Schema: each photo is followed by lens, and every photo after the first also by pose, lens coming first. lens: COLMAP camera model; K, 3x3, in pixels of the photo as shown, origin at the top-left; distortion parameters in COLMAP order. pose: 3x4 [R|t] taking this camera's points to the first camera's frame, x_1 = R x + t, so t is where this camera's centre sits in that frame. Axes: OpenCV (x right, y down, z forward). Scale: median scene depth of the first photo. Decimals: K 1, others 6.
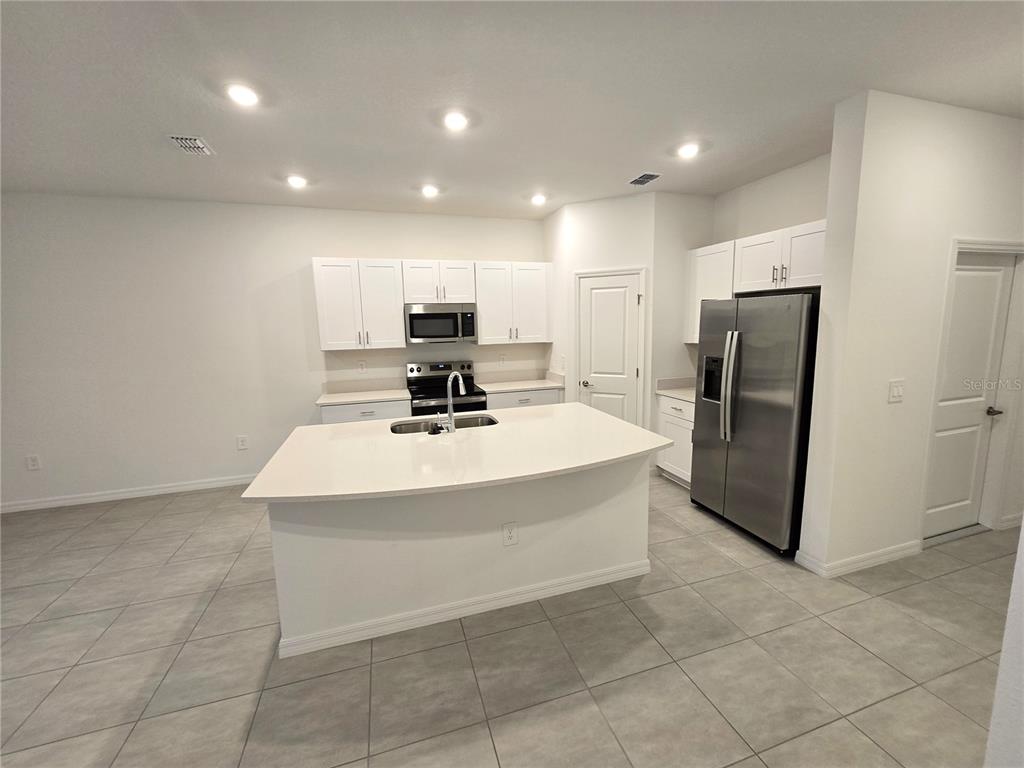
lens RADIAL K [[420.2, 0, 518.2], [0, 420.2, 379.1], [0, 0, 1]] dist [-0.006725, 0.000141]
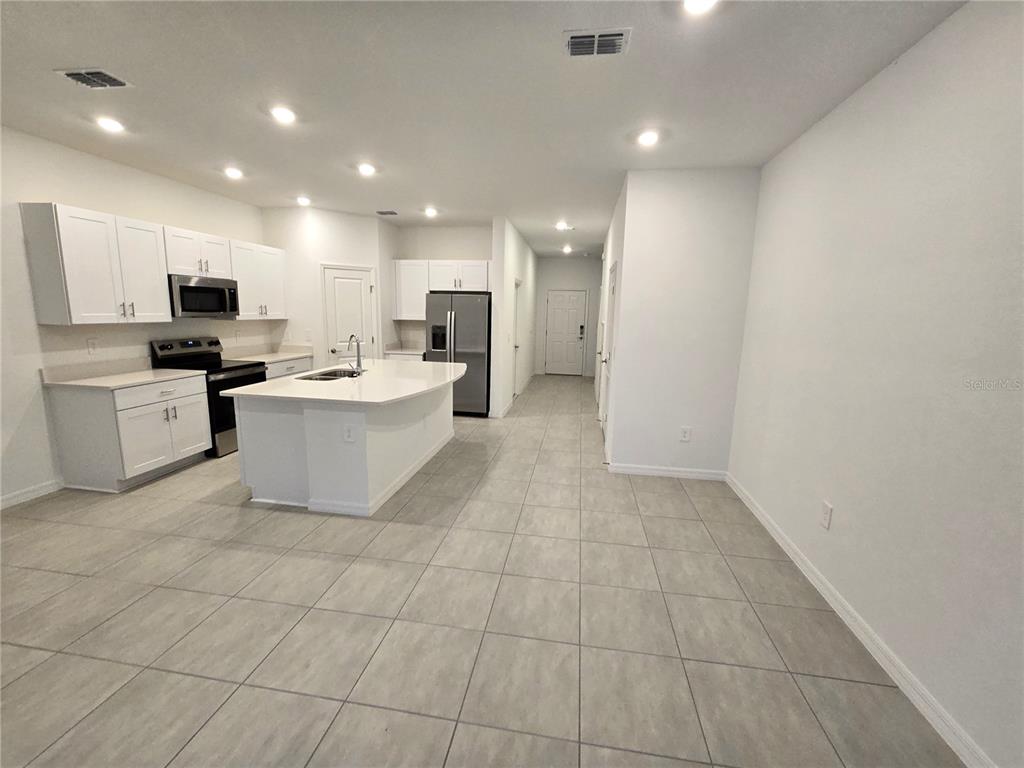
lens RADIAL K [[420.2, 0, 519.0], [0, 420.2, 384.3], [0, 0, 1]] dist [-0.006725, 0.000141]
pose [[0.444702, -0.125233, 0.886880, -0.776440], [0.089495, 0.991435, 0.095121, 0.042948], [-0.891196, 0.037071, 0.452101, -0.095624]]
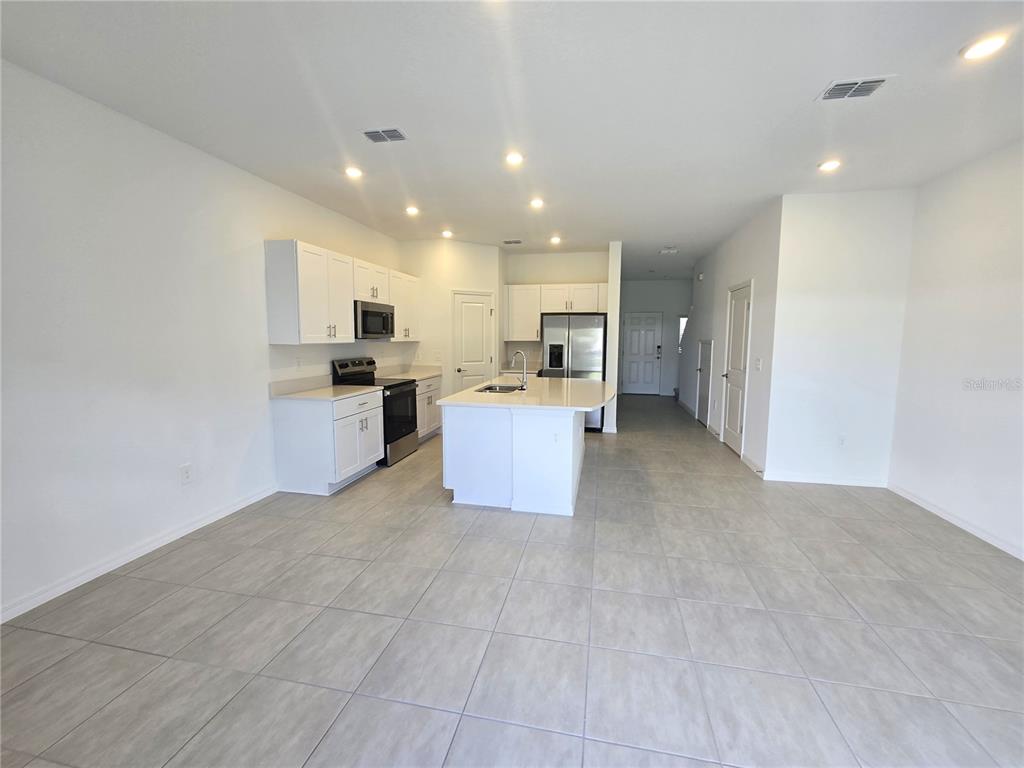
lens RADIAL K [[420.2, 0, 514.9], [0, 420.2, 387.0], [0, 0, 1]] dist [-0.006725, 0.000141]
pose [[0.495810, -0.083056, 0.864450, -0.989659], [0.103405, 0.993981, 0.036192, 0.036868], [-0.862253, 0.071444, 0.501414, 0.156236]]
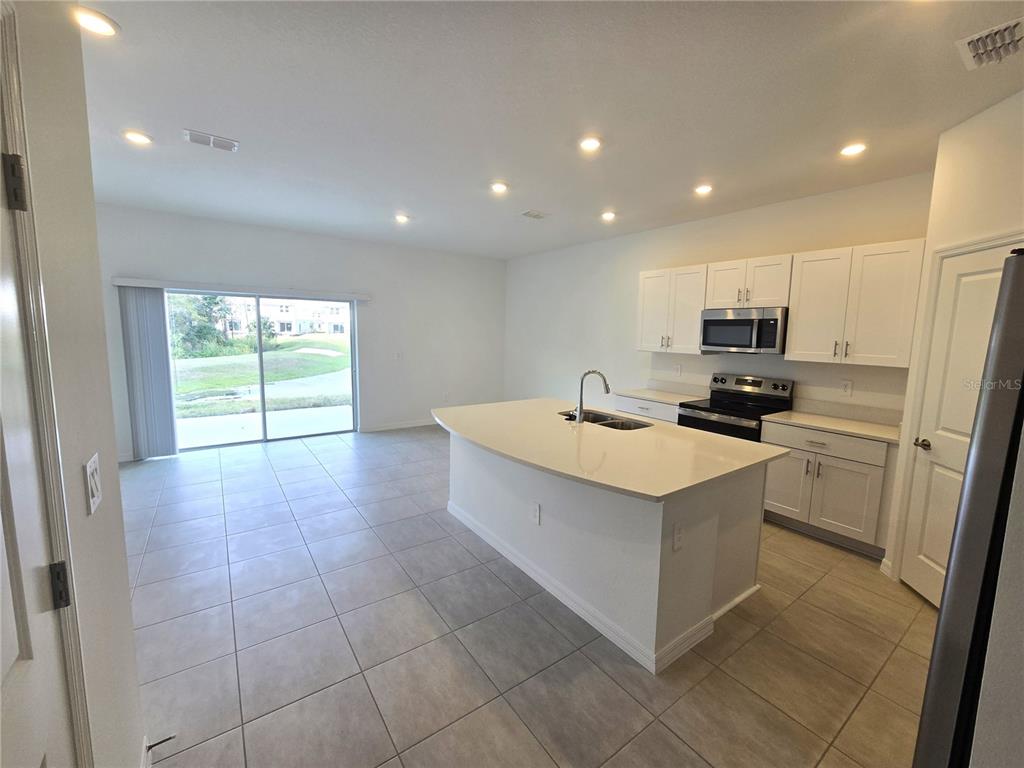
lens RADIAL K [[420.2, 0, 515.7], [0, 420.2, 383.5], [0, 0, 1]] dist [-0.006725, 0.000141]
pose [[0.304471, 0.145831, -0.941292, 0.529297], [-0.155661, 0.982543, 0.101871, -0.042905], [0.939716, 0.115506, 0.321856, 0.301413]]
